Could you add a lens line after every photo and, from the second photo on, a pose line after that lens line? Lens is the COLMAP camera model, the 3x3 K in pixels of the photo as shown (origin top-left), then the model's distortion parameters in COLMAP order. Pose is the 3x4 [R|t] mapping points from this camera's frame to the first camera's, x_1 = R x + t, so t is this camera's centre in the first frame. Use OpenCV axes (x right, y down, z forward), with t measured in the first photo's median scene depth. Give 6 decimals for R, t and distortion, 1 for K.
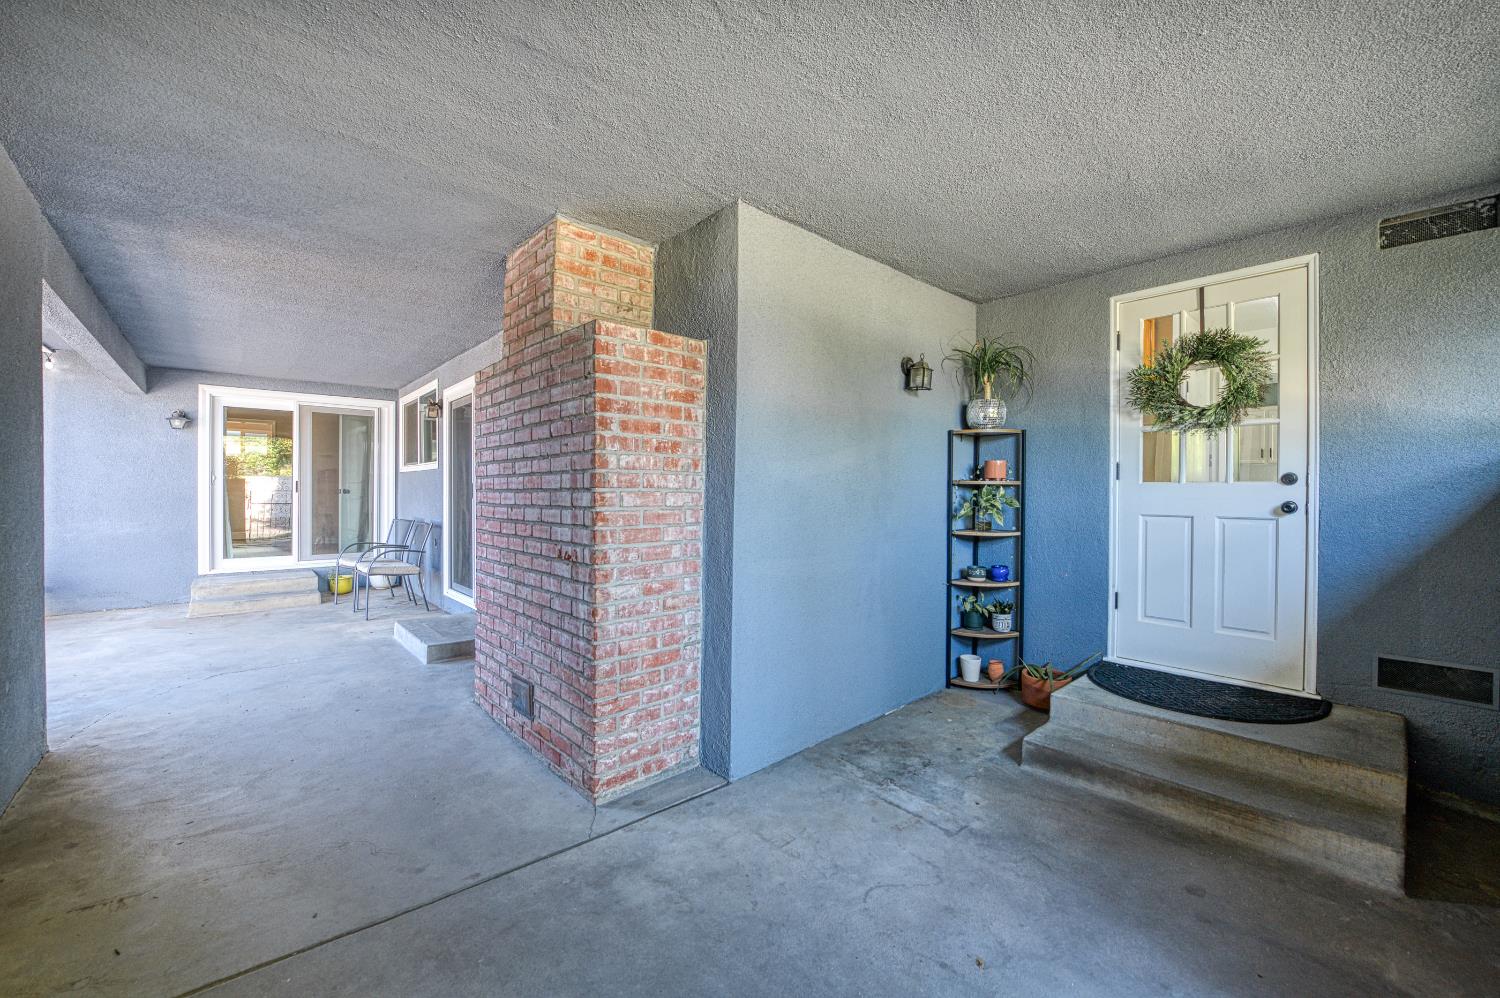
lens RADIAL K [[581.4, 0, 755.0], [0, 581.4, 485.7], [0, 0, 1]] dist [-0.001273, -0.000128]
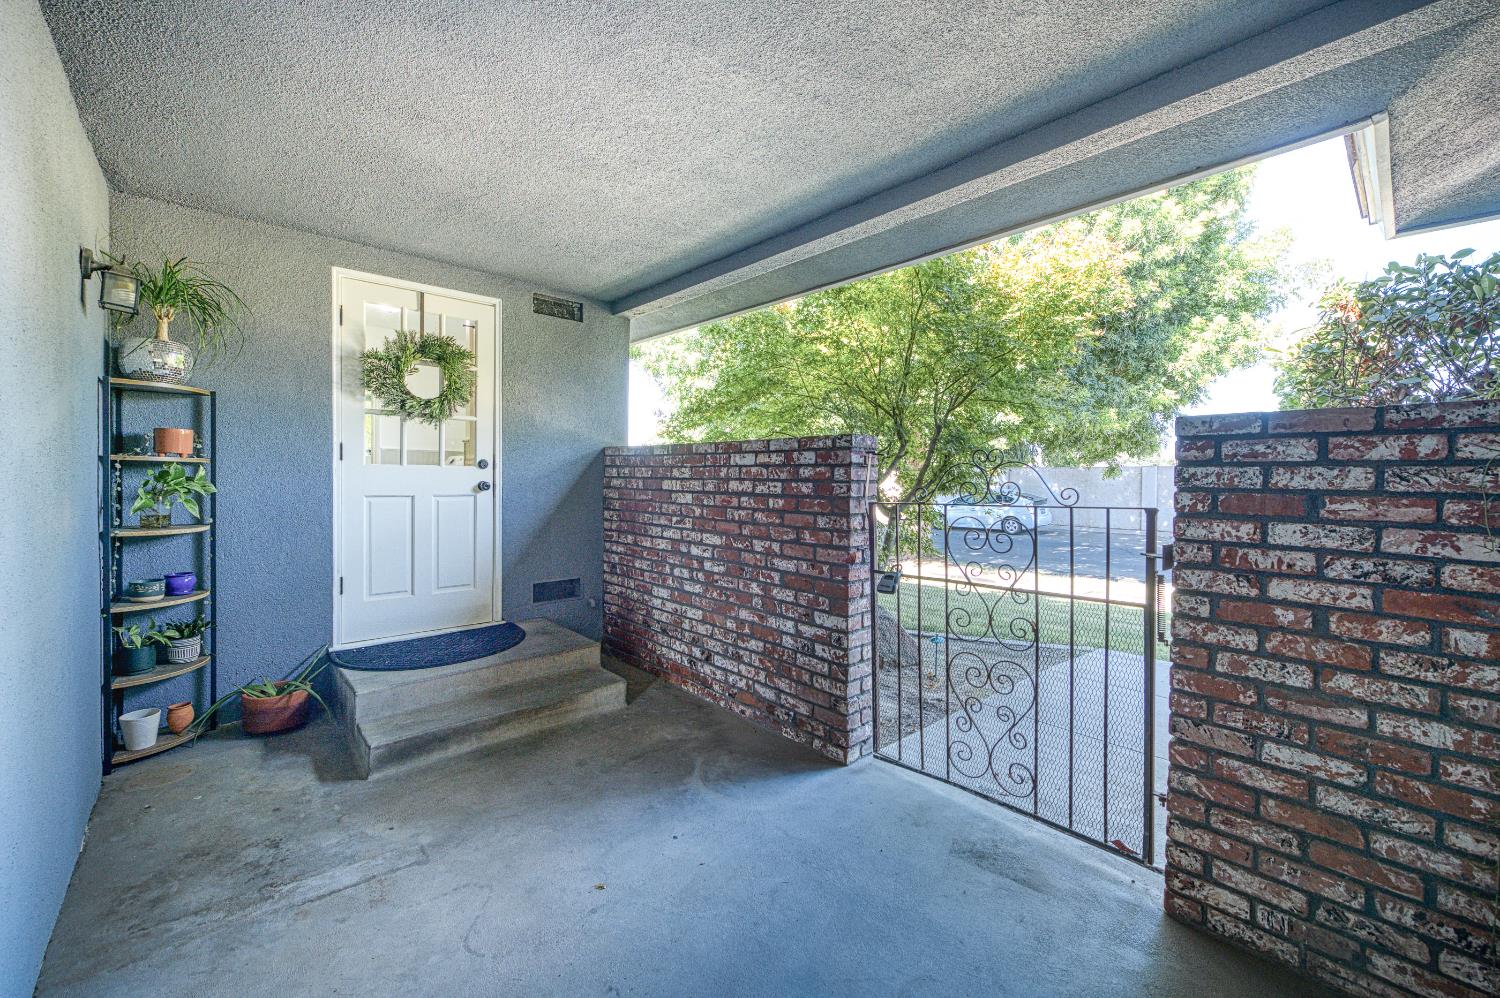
lens RADIAL K [[581.4, 0, 755.0], [0, 581.4, 485.7], [0, 0, 1]] dist [-0.001273, -0.000128]
pose [[0.024858, -0.017170, 0.999544, -0.375628], [-0.017290, 0.999696, 0.017603, 0.002805], [-0.999541, -0.017720, 0.024554, 0.347367]]
